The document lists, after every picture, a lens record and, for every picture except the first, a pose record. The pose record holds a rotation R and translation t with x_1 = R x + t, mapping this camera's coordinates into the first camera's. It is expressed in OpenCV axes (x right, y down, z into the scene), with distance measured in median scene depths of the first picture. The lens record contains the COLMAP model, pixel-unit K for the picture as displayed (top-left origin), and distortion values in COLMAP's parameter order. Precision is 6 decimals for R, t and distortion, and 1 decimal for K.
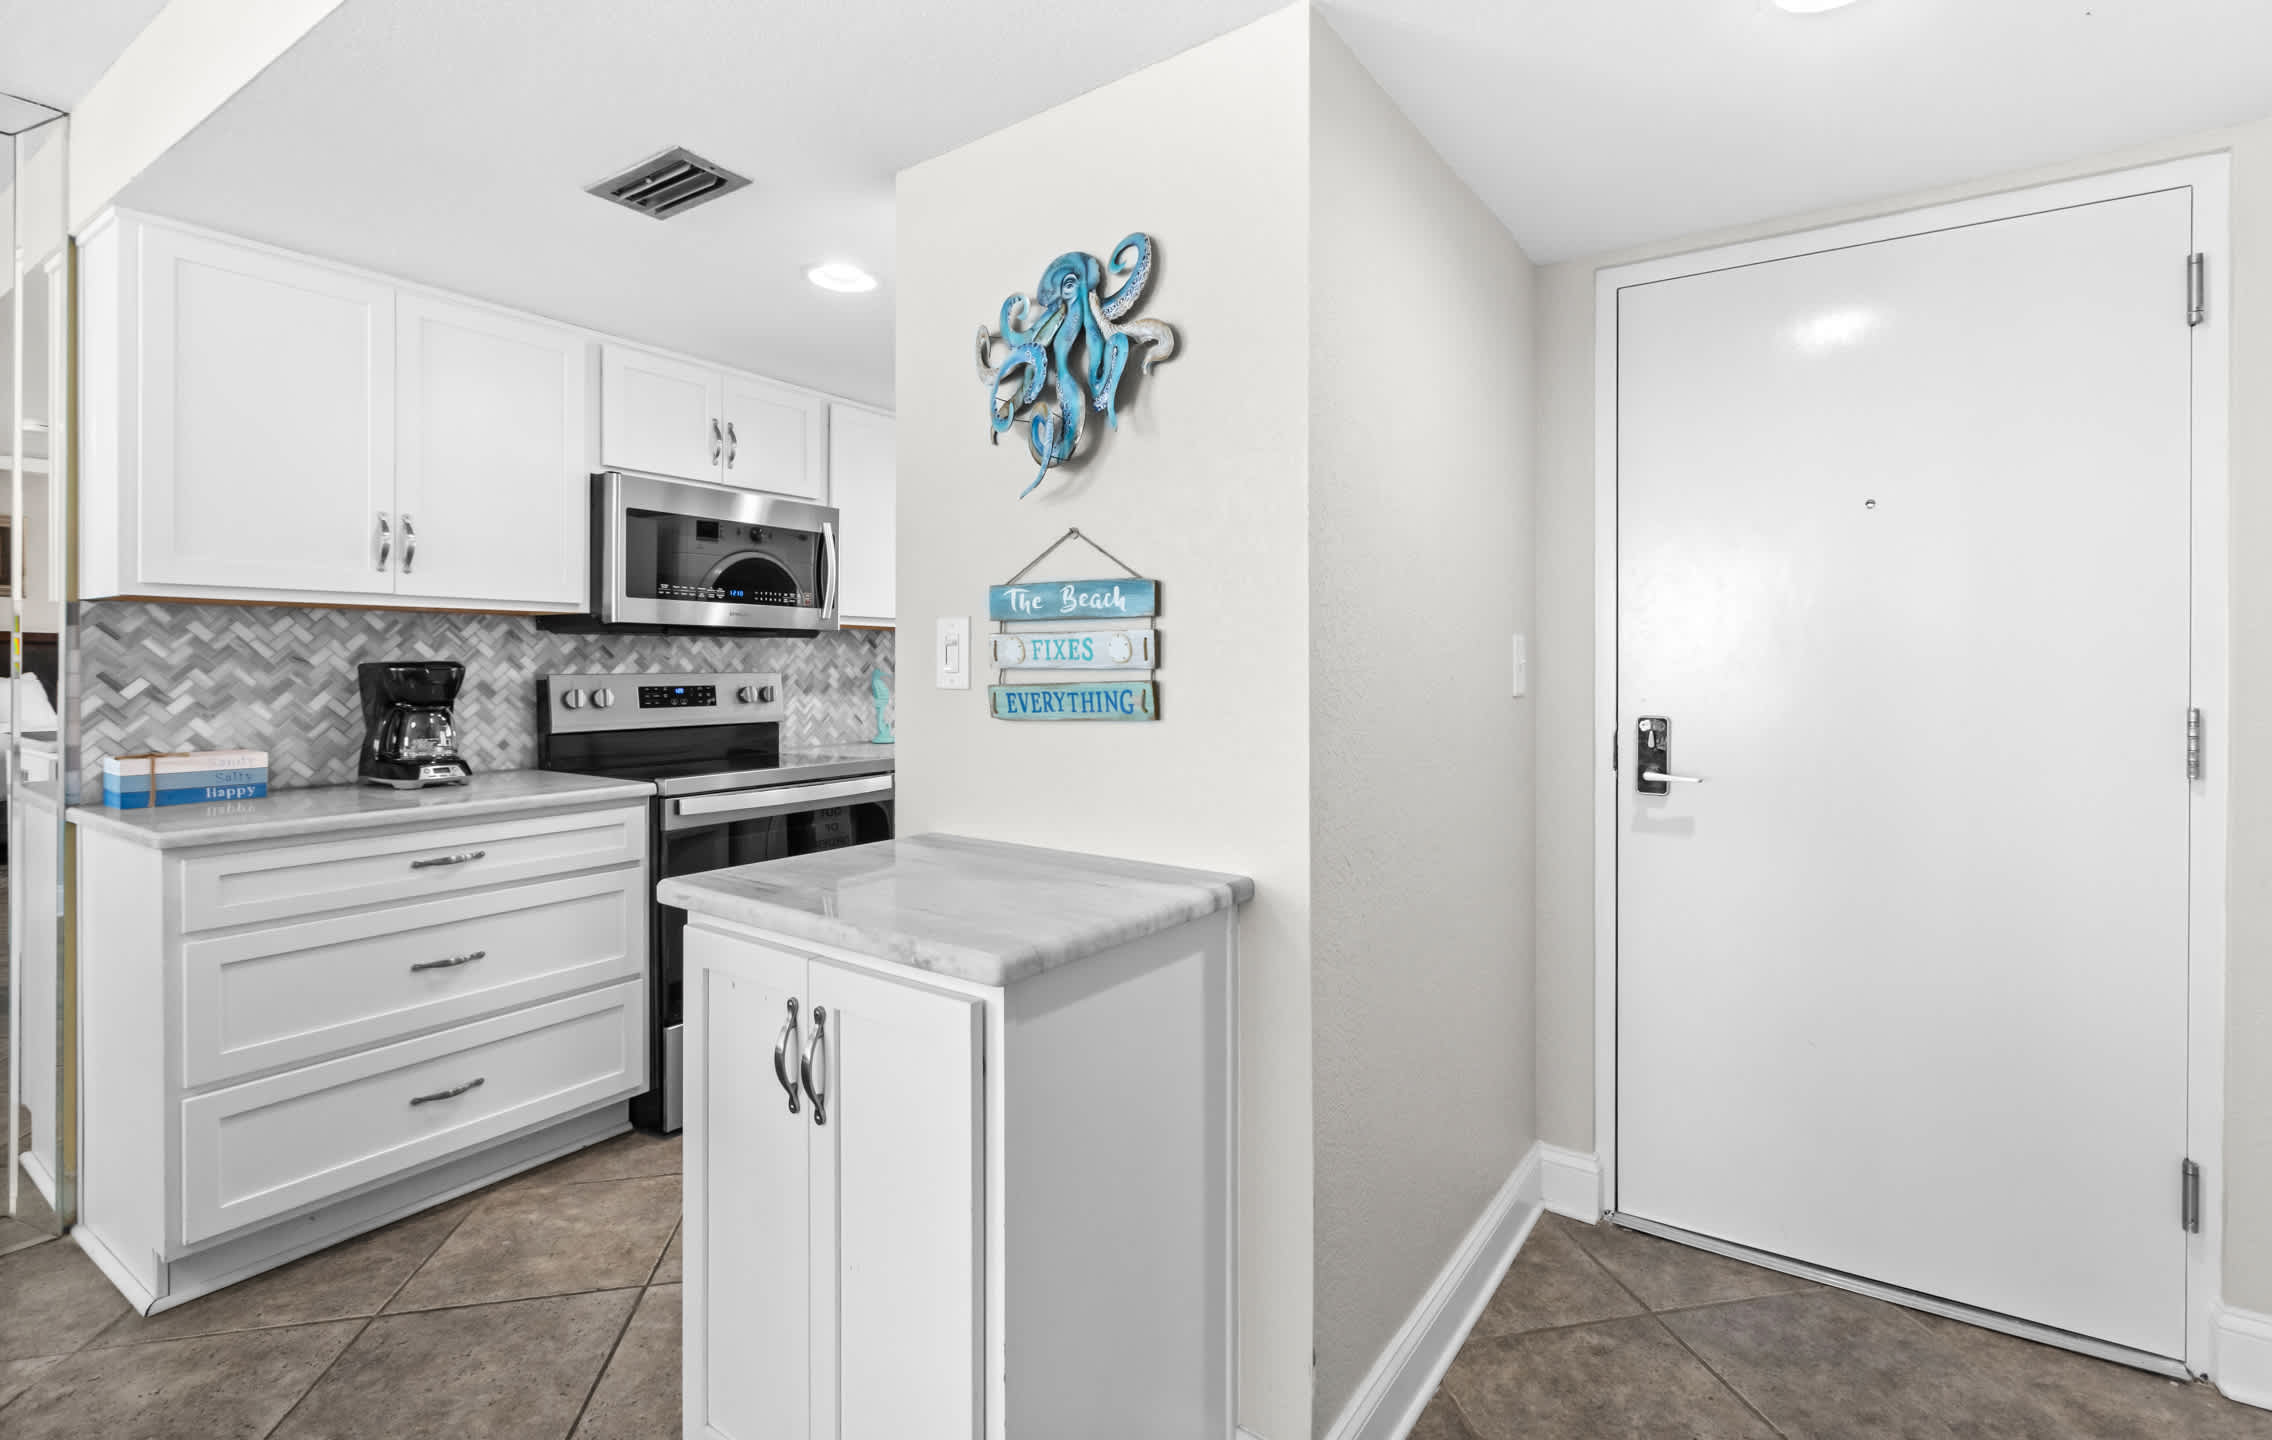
lens RADIAL K [[1054.3, 0, 1167.4], [0, 1054.3, 670.5], [0, 0, 1]] dist [0.006230, -0.001811]
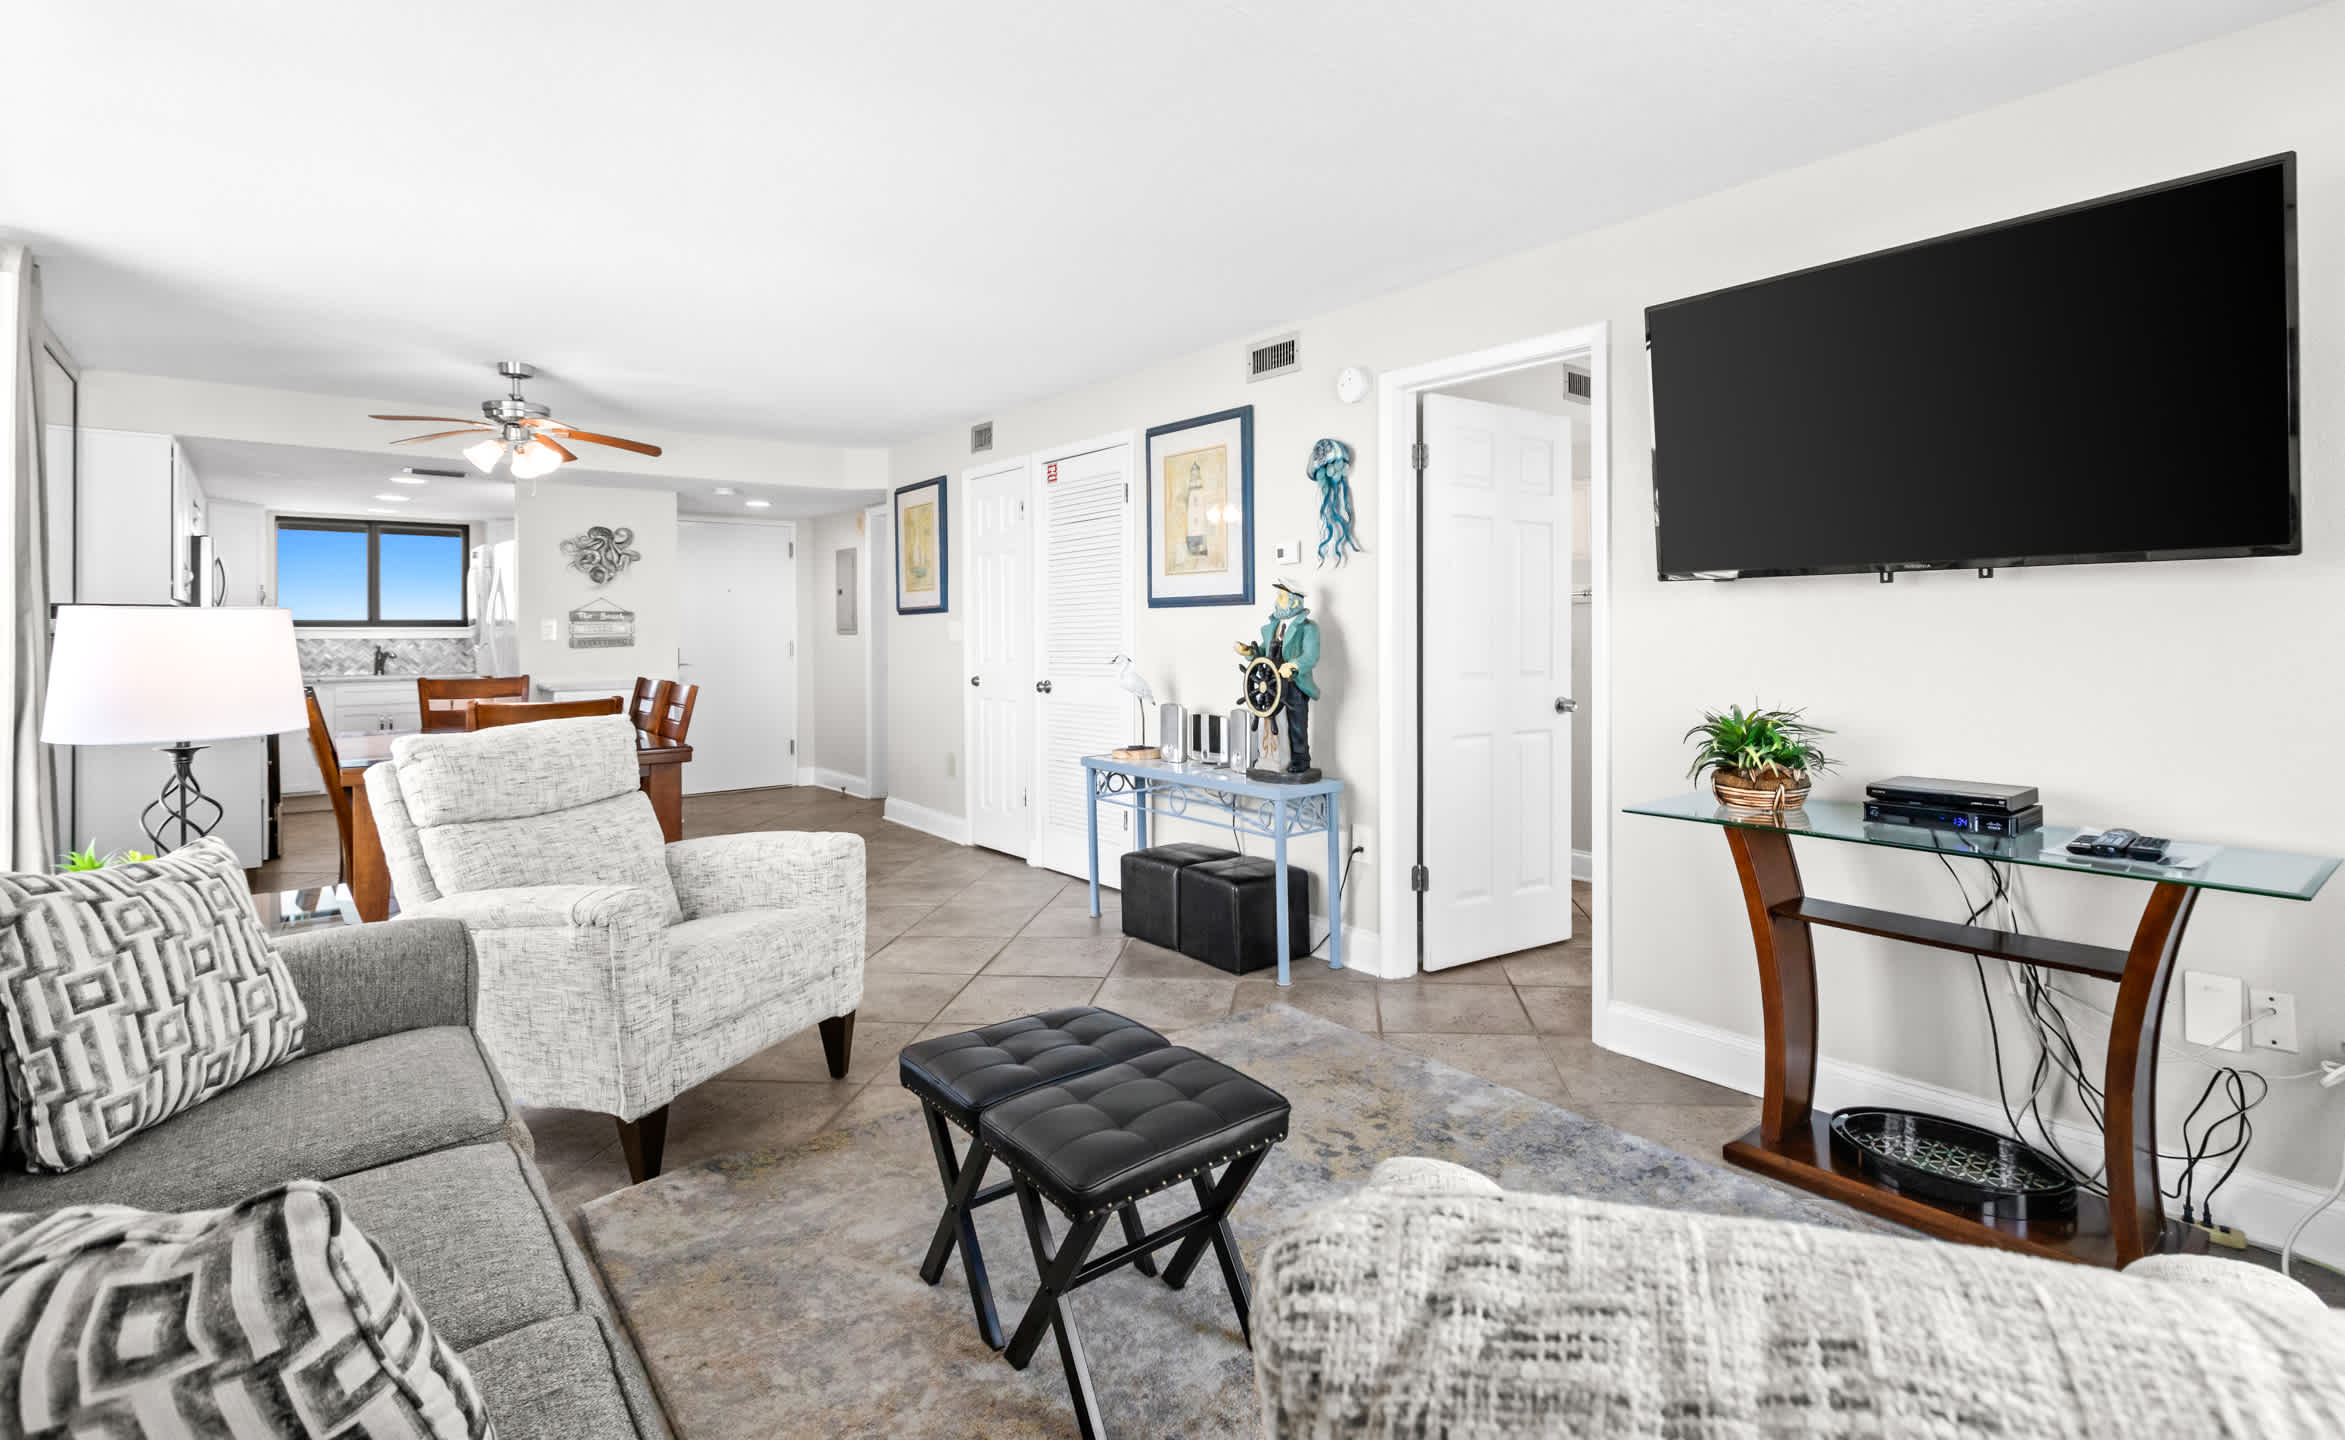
lens RADIAL K [[1113.3, 0, 1290.3], [0, 1113.3, 627.8], [0, 0, 1]] dist [0.009589, -0.000577]
pose [[0.236967, -0.002545, 0.971514, -2.388099], [0.015640, 0.999877, -0.001196, 0.014724], [-0.971392, 0.015478, 0.236977, -1.668375]]
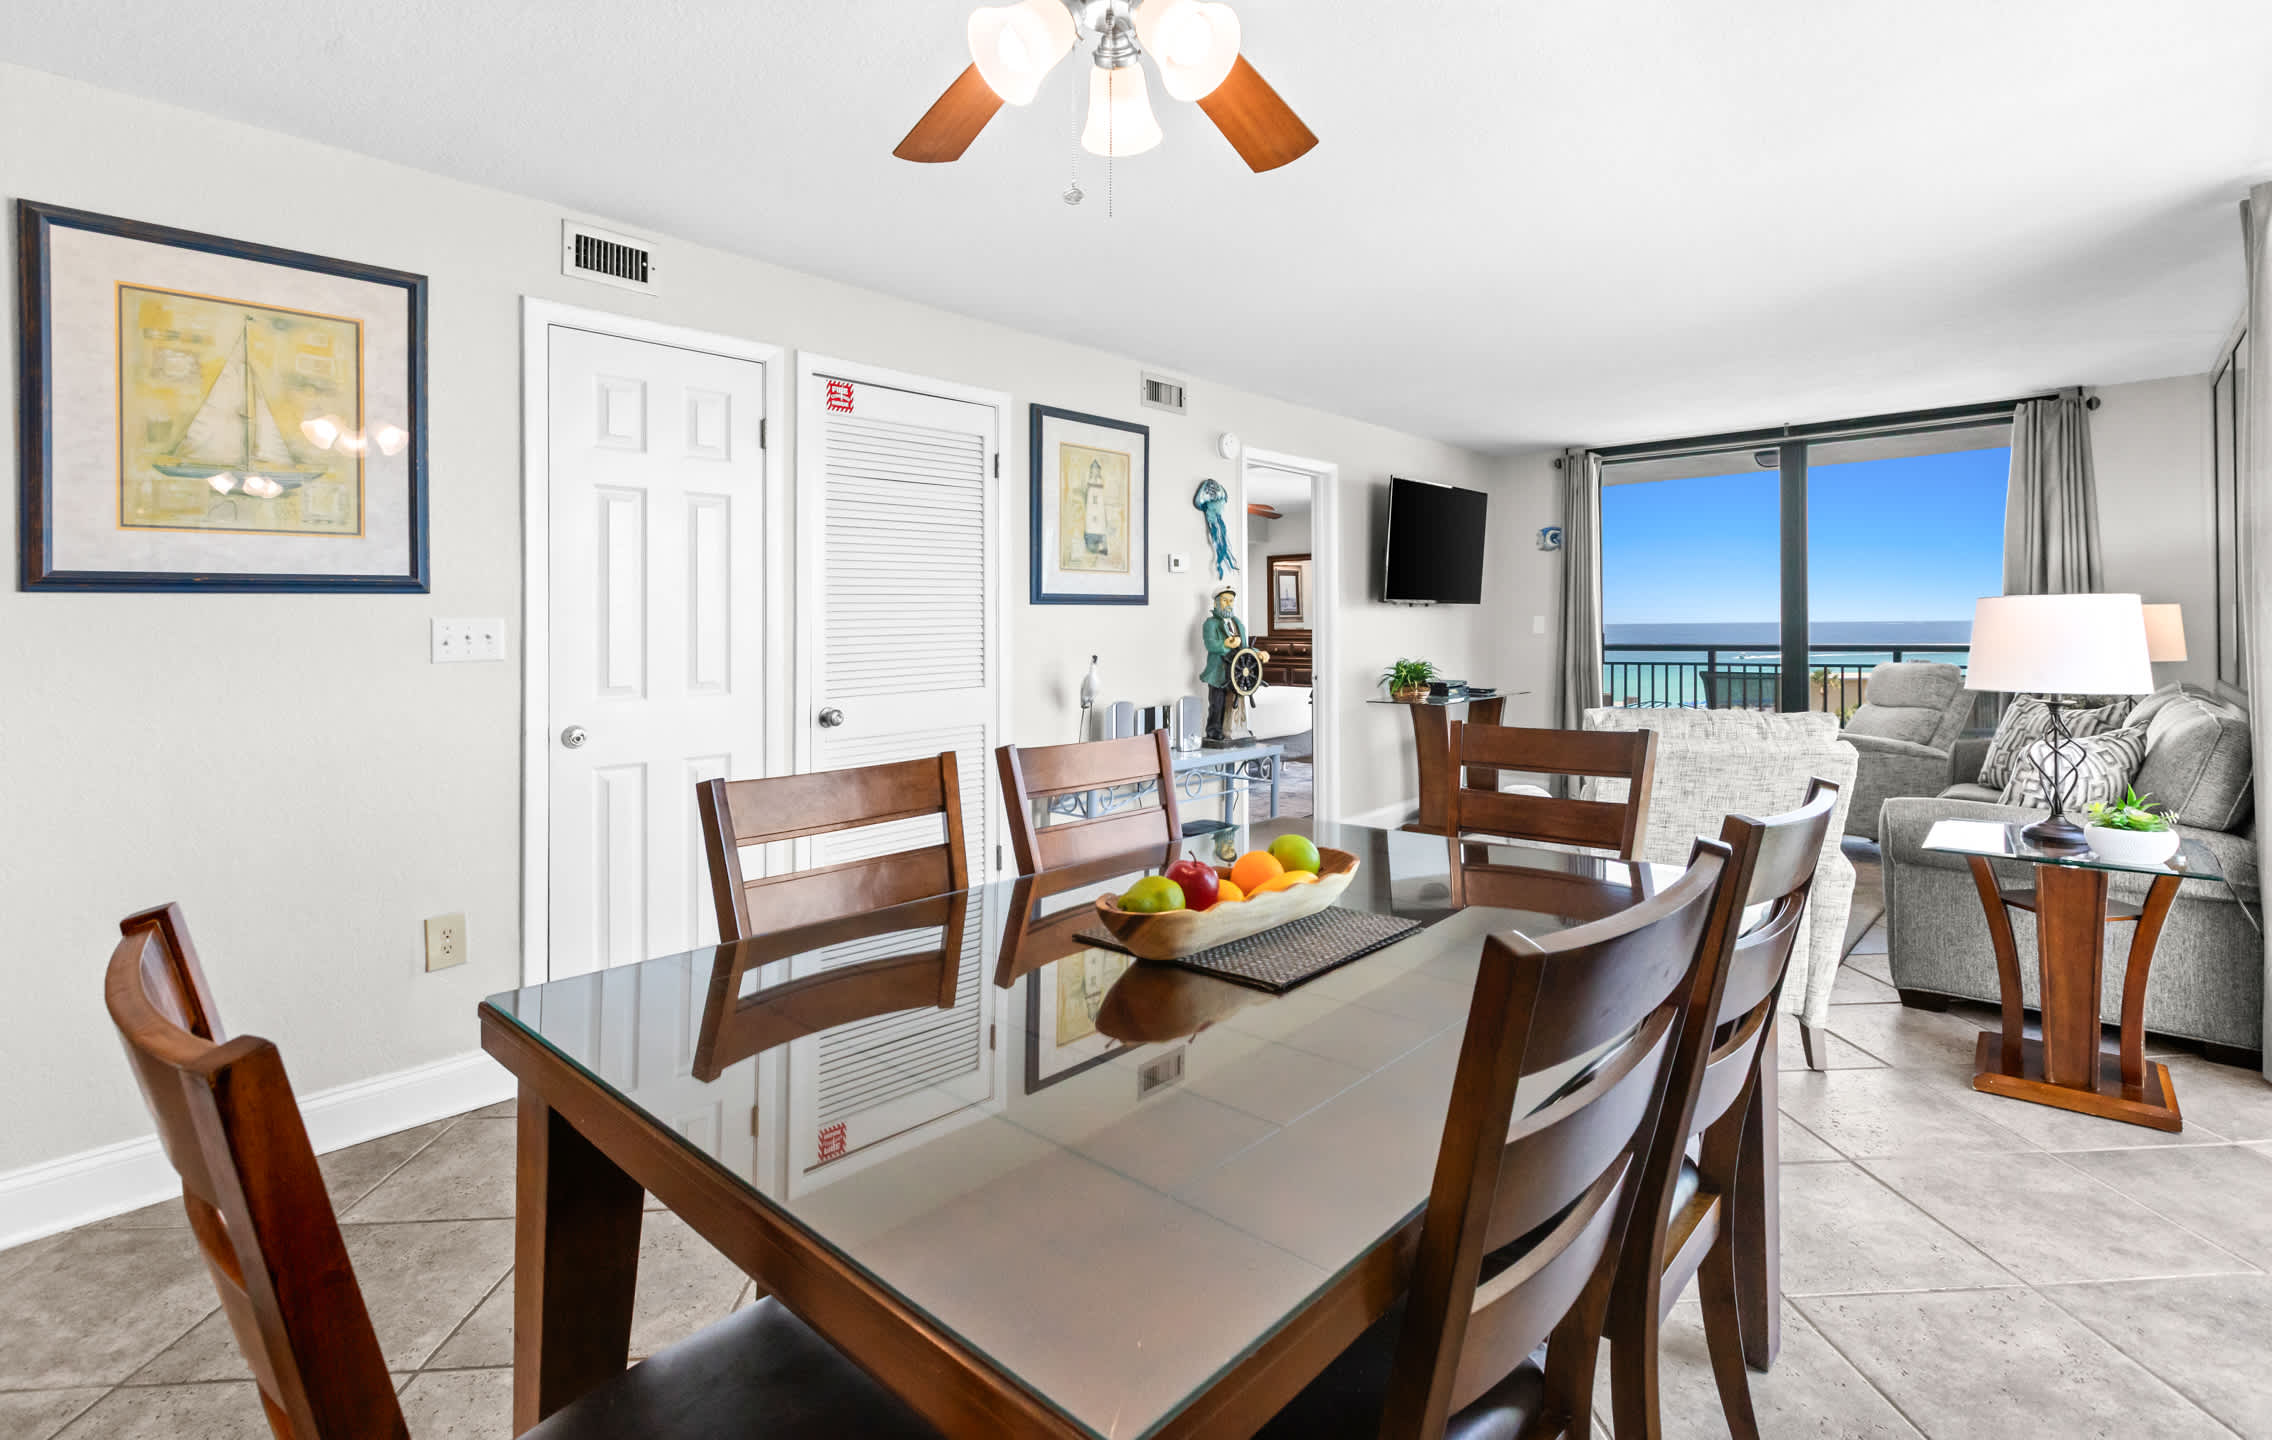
lens RADIAL K [[1054.3, 0, 1121.0], [0, 1054.3, 631.4], [0, 0, 1]] dist [0.006230, -0.001811]
pose [[-0.988904, 0.008387, 0.148321, -0.830704], [0.010890, 0.999812, 0.016070, -0.010475], [-0.148158, 0.017507, -0.988809, 0.797085]]
